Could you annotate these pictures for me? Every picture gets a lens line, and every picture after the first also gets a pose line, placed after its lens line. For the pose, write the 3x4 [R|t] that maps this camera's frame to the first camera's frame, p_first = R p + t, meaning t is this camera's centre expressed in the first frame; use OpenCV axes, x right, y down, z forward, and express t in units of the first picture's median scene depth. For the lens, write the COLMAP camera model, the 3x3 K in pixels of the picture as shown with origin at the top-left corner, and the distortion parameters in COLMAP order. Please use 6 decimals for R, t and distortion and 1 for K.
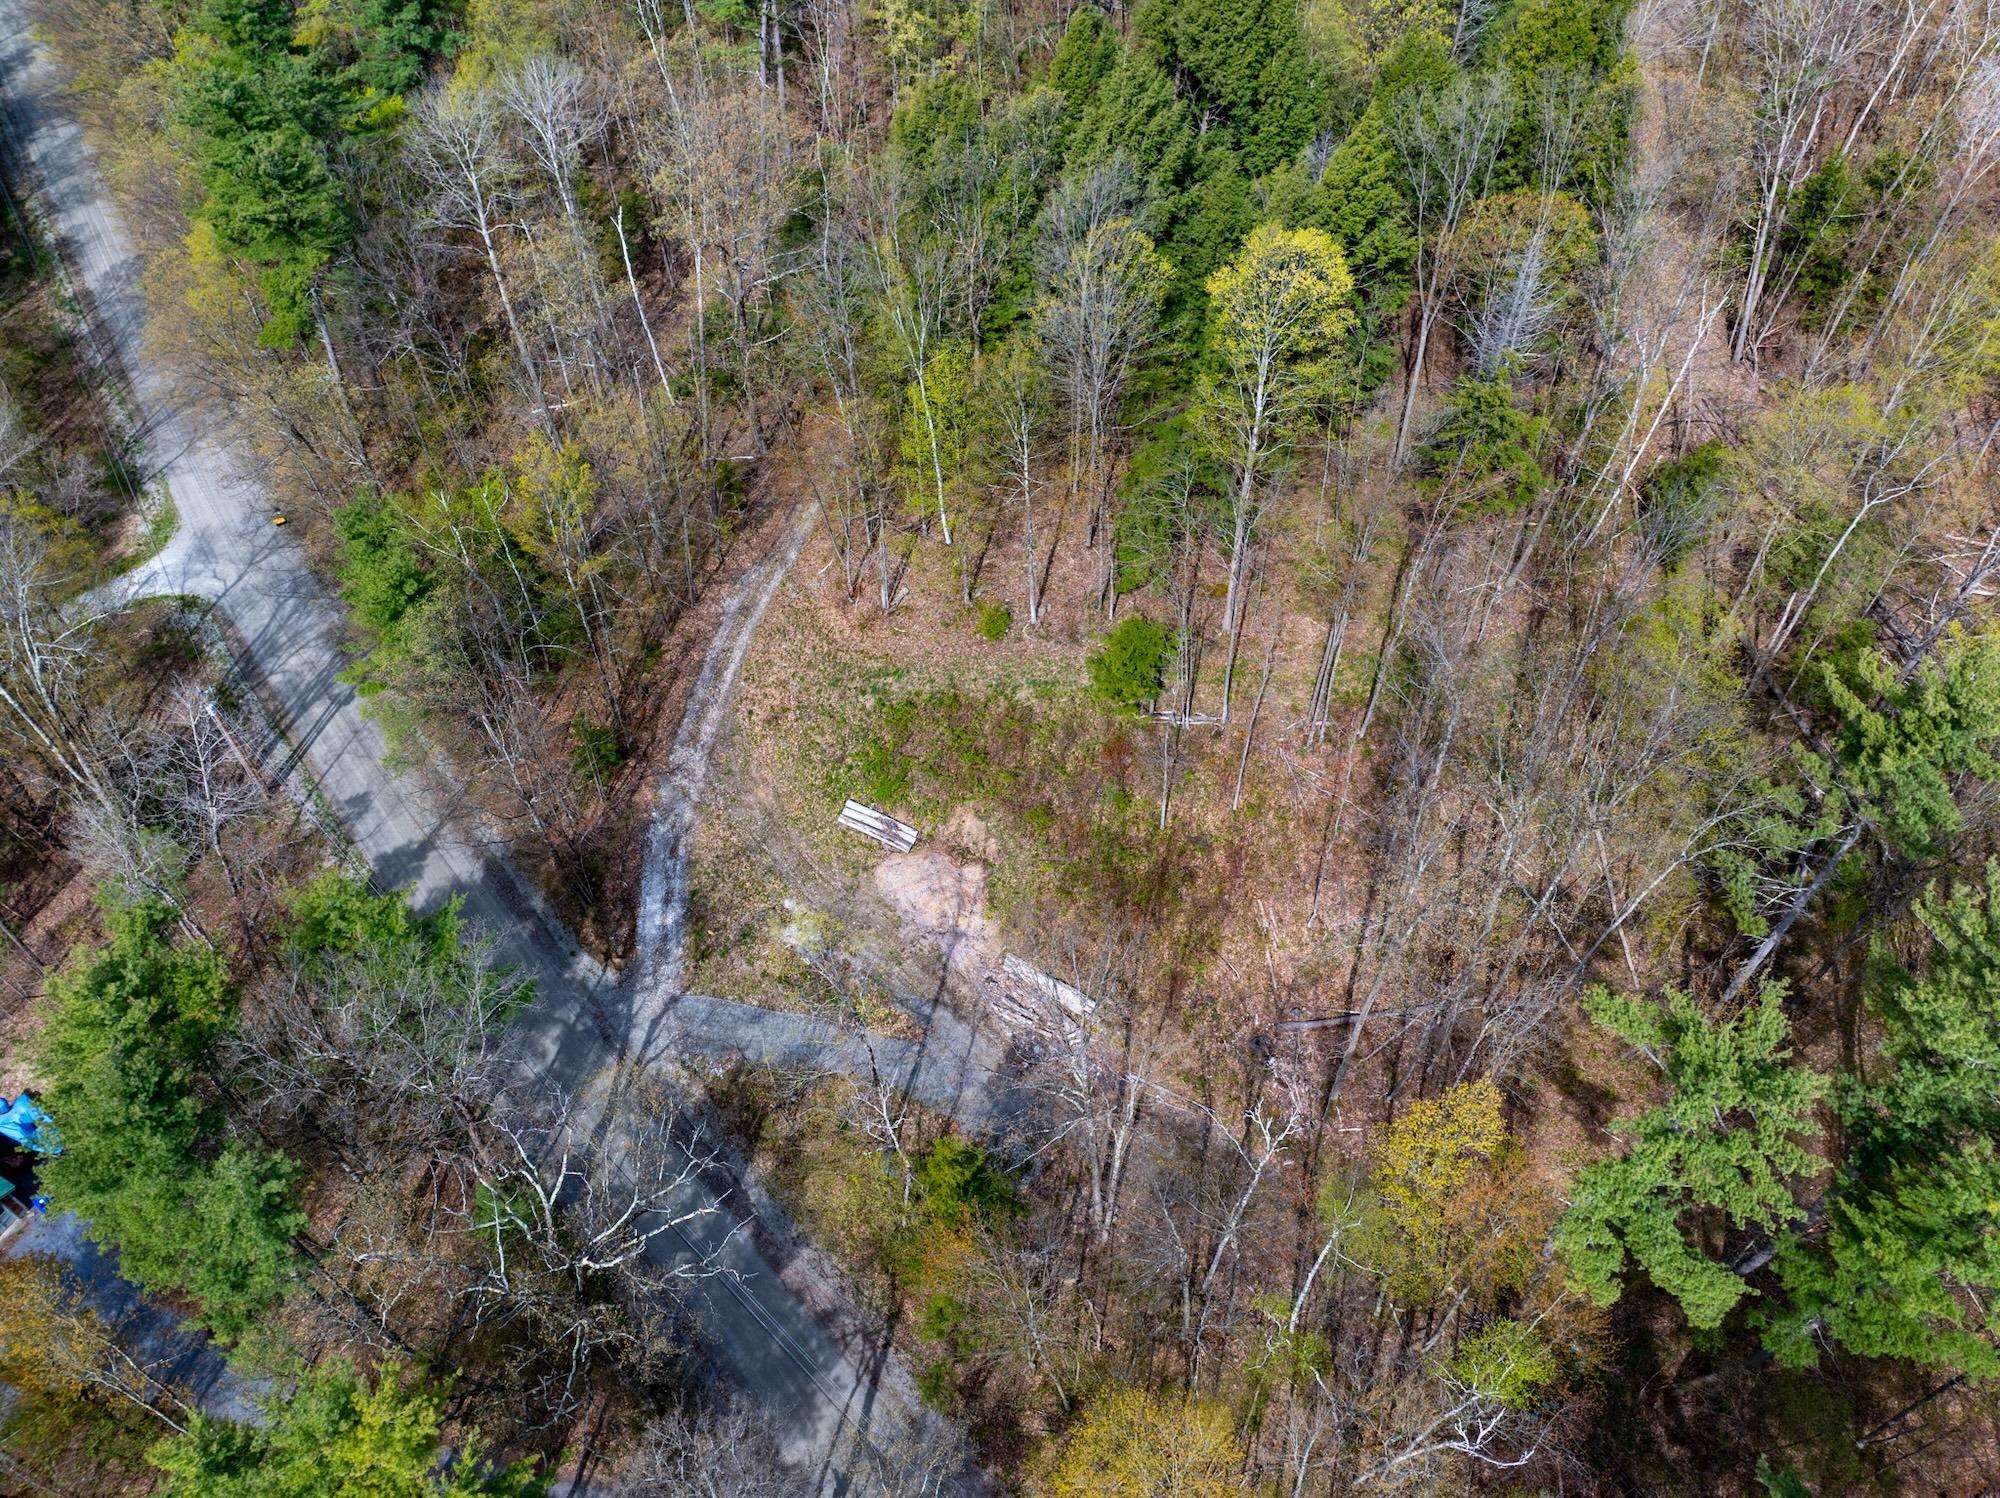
lens RADIAL K [[1415.3, 0, 1013.7], [0, 1415.3, 734.0], [0, 0, 1]] dist [-0.034648, -0.000002]
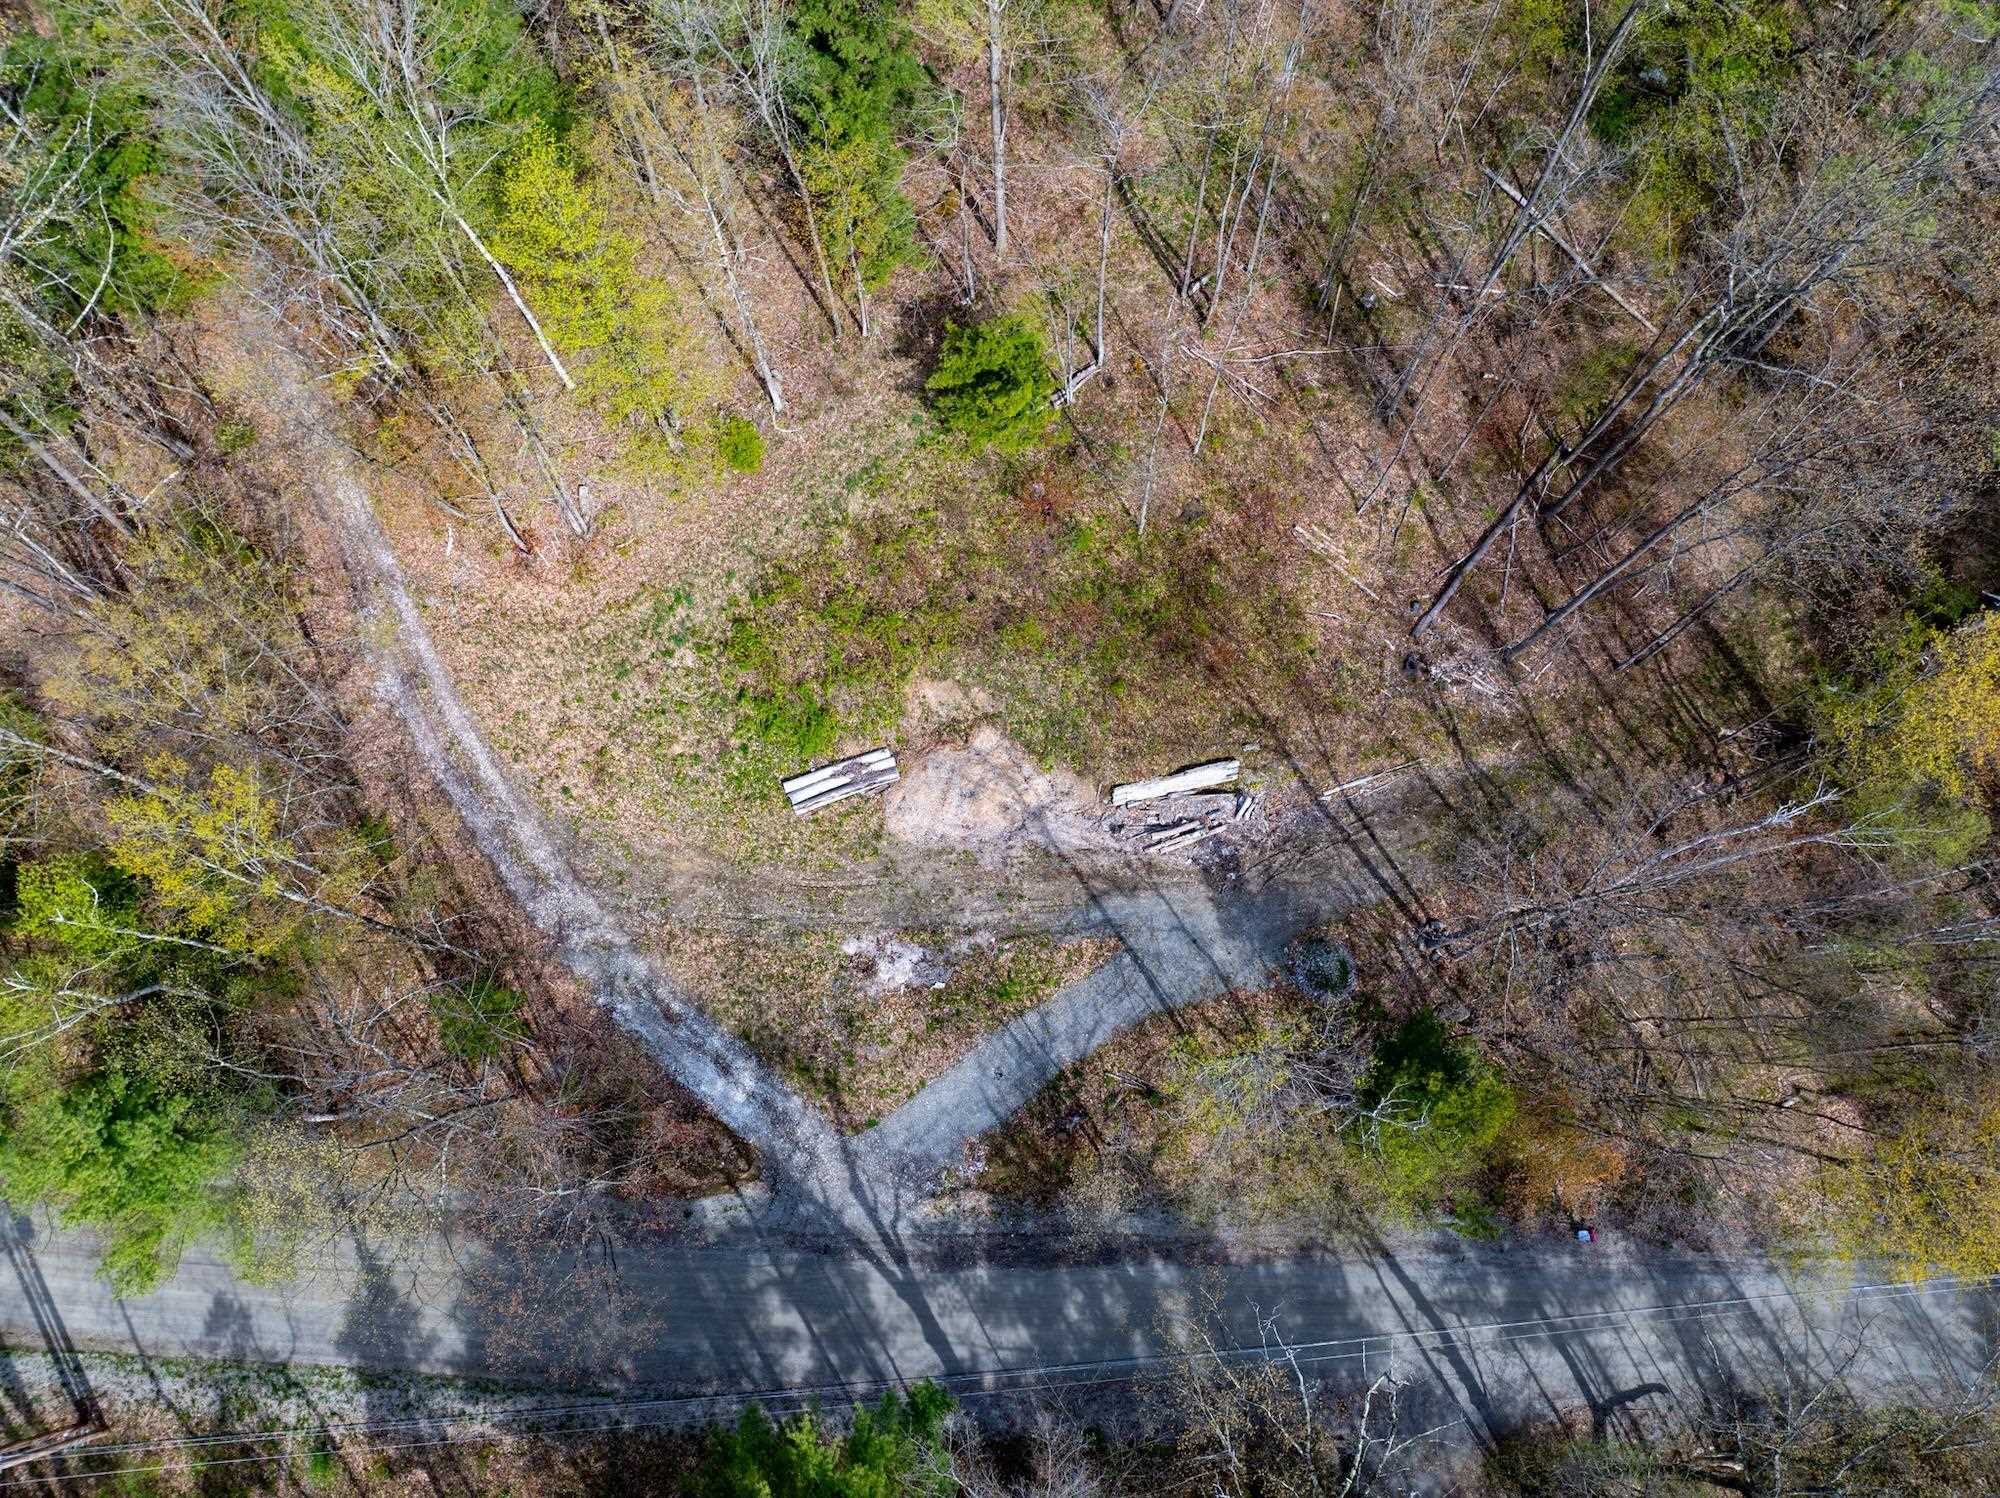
lens RADIAL K [[1415.3, 0, 996.8], [0, 1415.3, 741.9], [0, 0, 1]] dist [-0.034648, -0.000002]
pose [[0.677668, -0.700626, 0.223357, -0.187387], [0.535146, 0.678181, 0.503676, -0.267577], [-0.504365, -0.221796, 0.834519, 0.356448]]
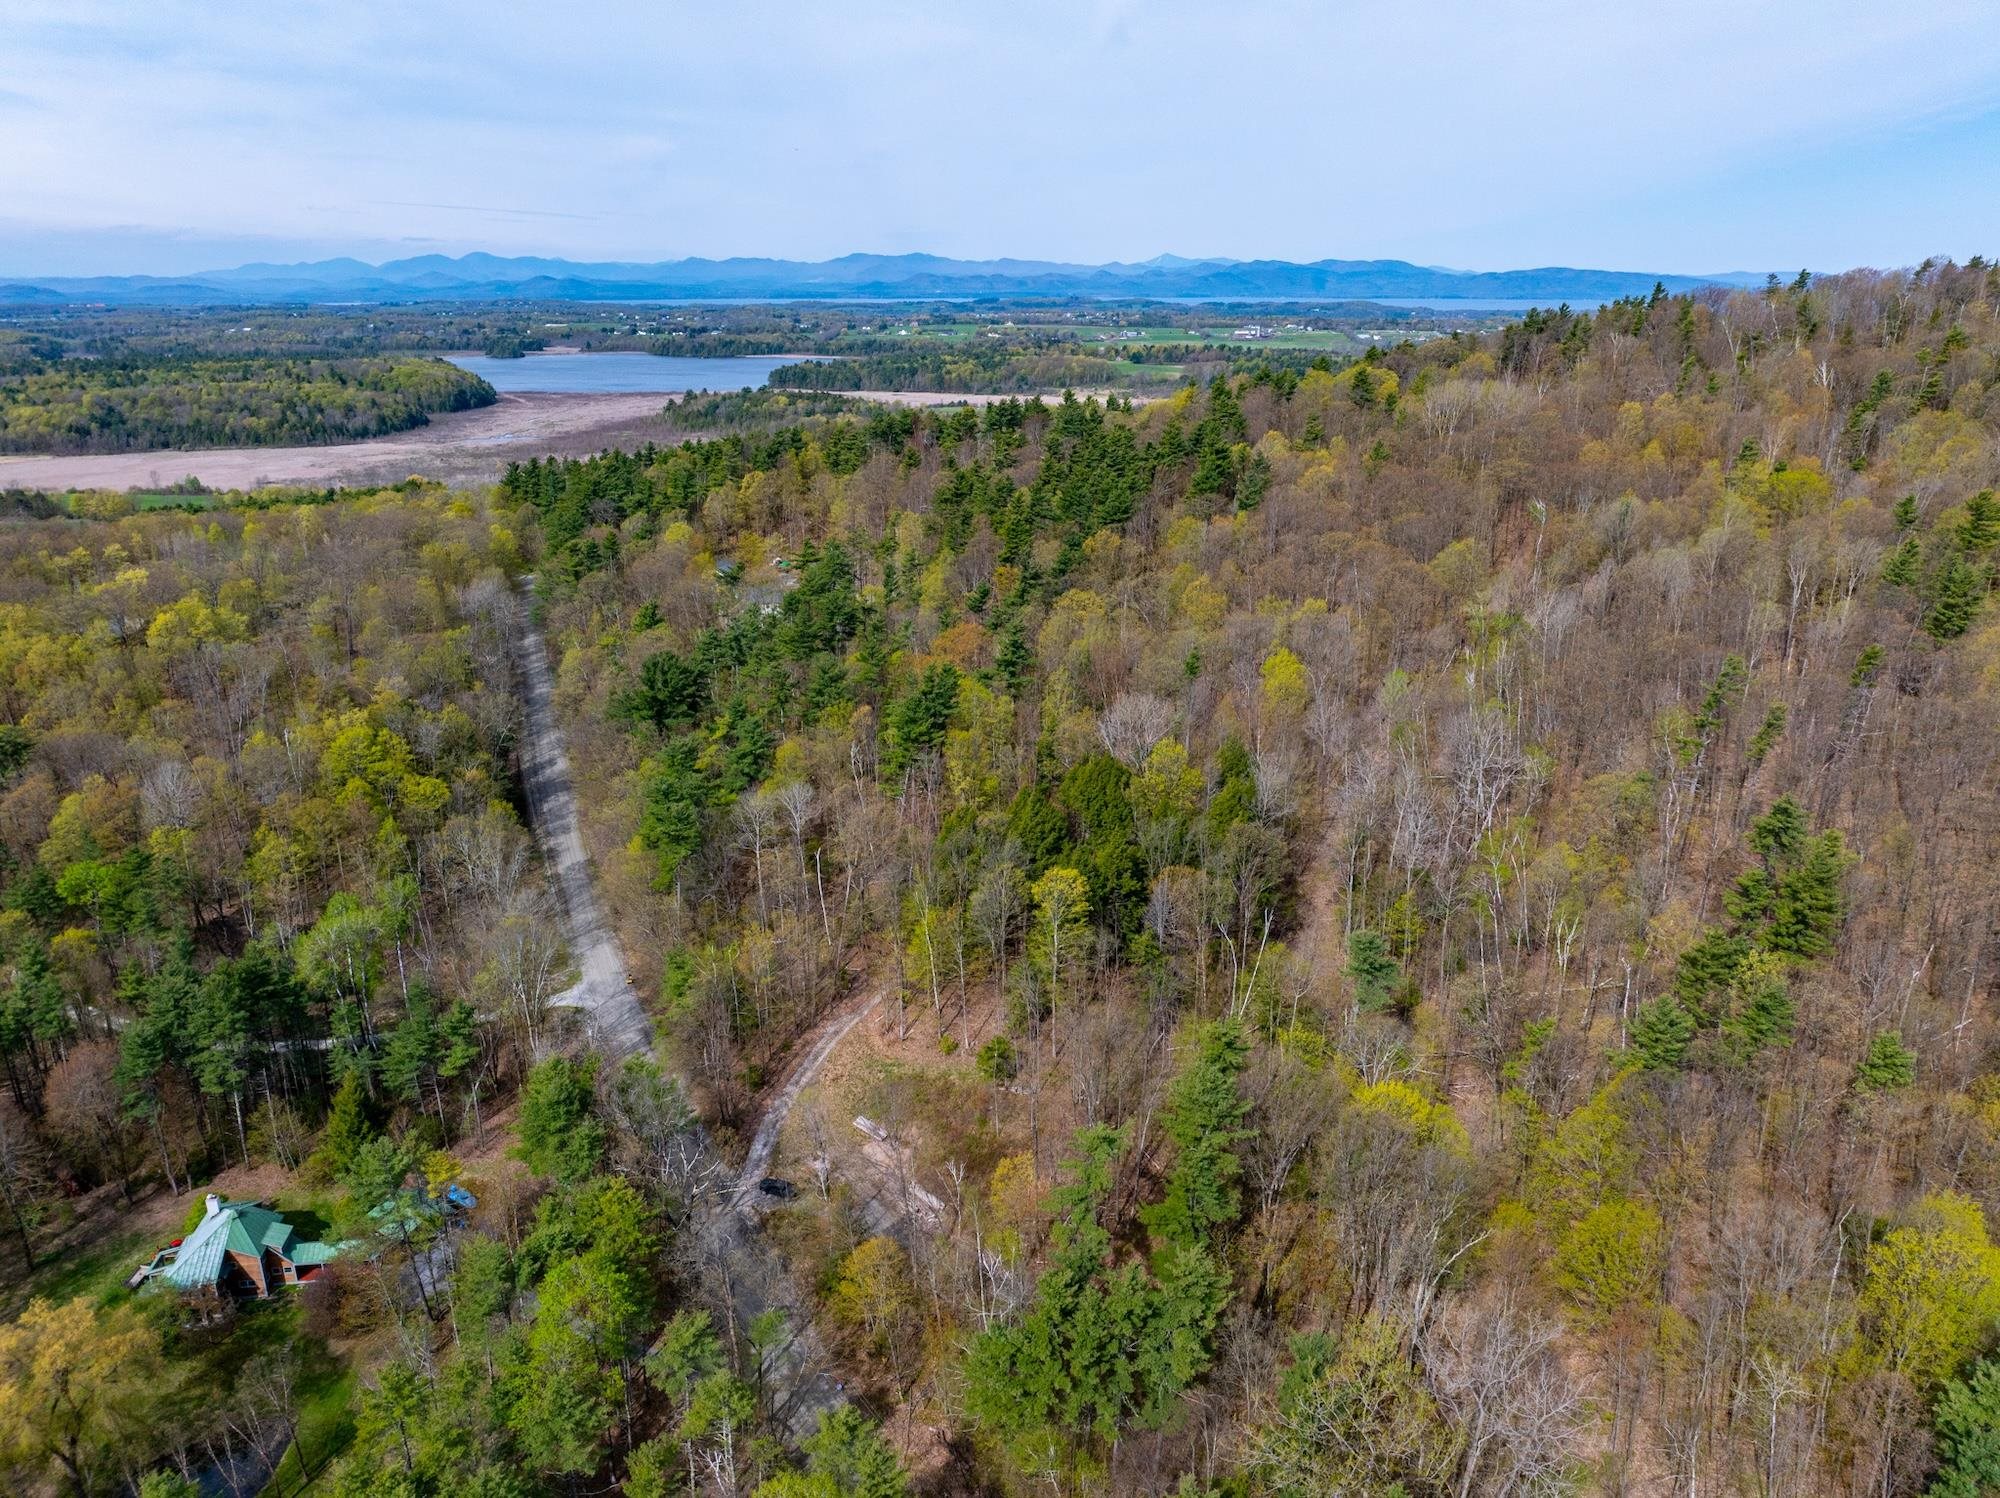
lens RADIAL K [[1415.3, 0, 994.8], [0, 1415.3, 736.1], [0, 0, 1]] dist [-0.034648, -0.000002]
pose [[0.976144, 0.061584, -0.208206, 0.468173], [-0.154092, 0.872064, -0.464499, 0.488704], [0.152963, 0.485501, 0.860750, -1.008714]]
